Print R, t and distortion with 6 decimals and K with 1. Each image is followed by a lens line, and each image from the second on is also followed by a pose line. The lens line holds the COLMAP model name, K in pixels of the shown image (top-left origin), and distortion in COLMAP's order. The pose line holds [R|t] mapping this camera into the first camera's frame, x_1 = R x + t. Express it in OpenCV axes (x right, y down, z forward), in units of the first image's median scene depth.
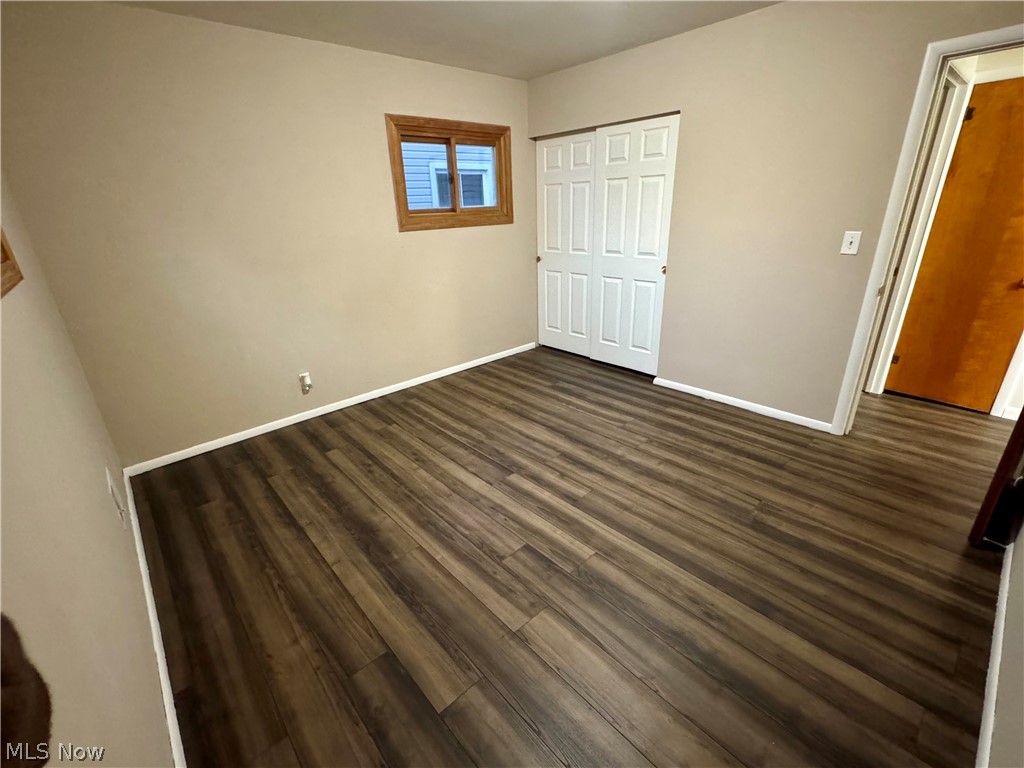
lens RADIAL K [[451.4, 0, 515.7], [0, 451.4, 380.1], [0, 0, 1]] dist [-0.002853, 0.000491]
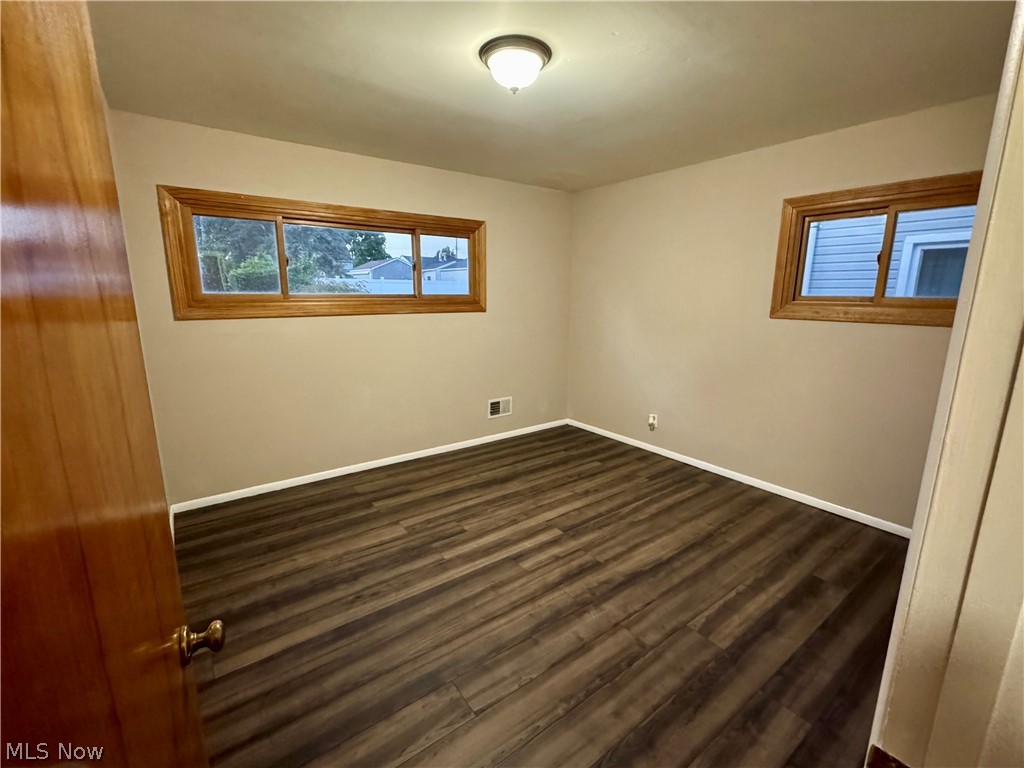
lens RADIAL K [[451.4, 0, 513.0], [0, 451.4, 387.0], [0, 0, 1]] dist [-0.002853, 0.000491]
pose [[-0.104224, 0.241681, -0.964742, 0.941138], [-0.364027, 0.893442, 0.263146, -0.332834], [0.925539, 0.378618, -0.005140, 0.750055]]
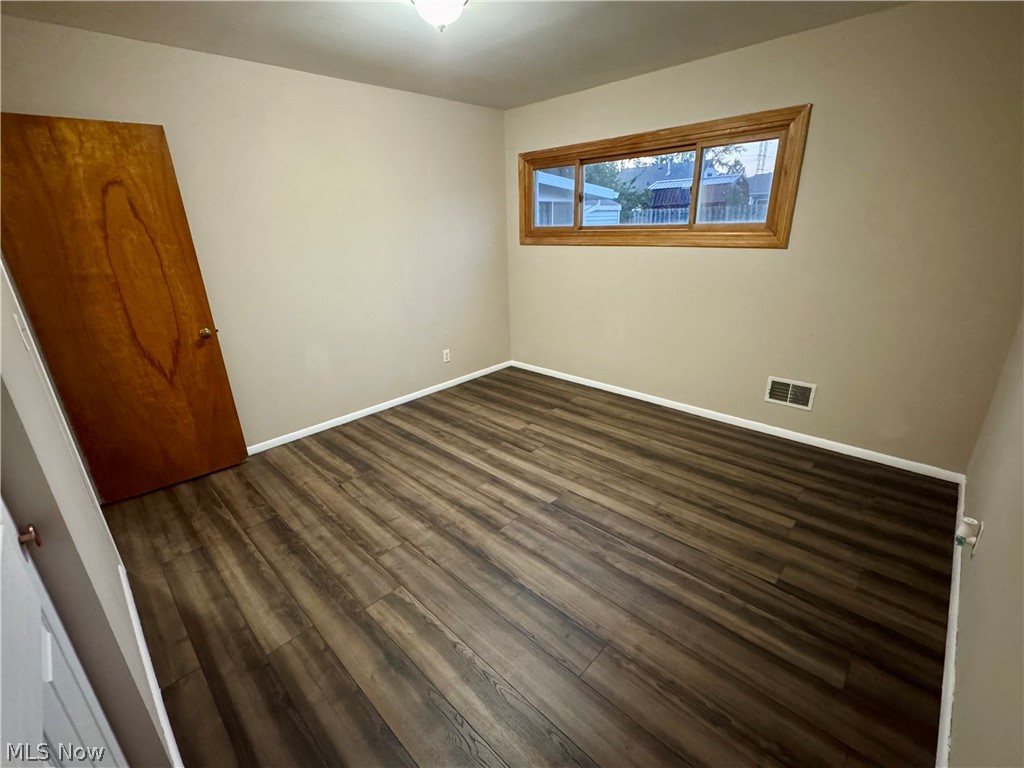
lens RADIAL K [[451.4, 0, 508.1], [0, 451.4, 387.3], [0, 0, 1]] dist [-0.002853, 0.000491]
pose [[-0.996515, 0.080959, -0.020098, 0.084733], [0.047310, 0.746971, 0.663172, -0.611845], [0.068703, 0.659909, -0.748198, 1.524871]]
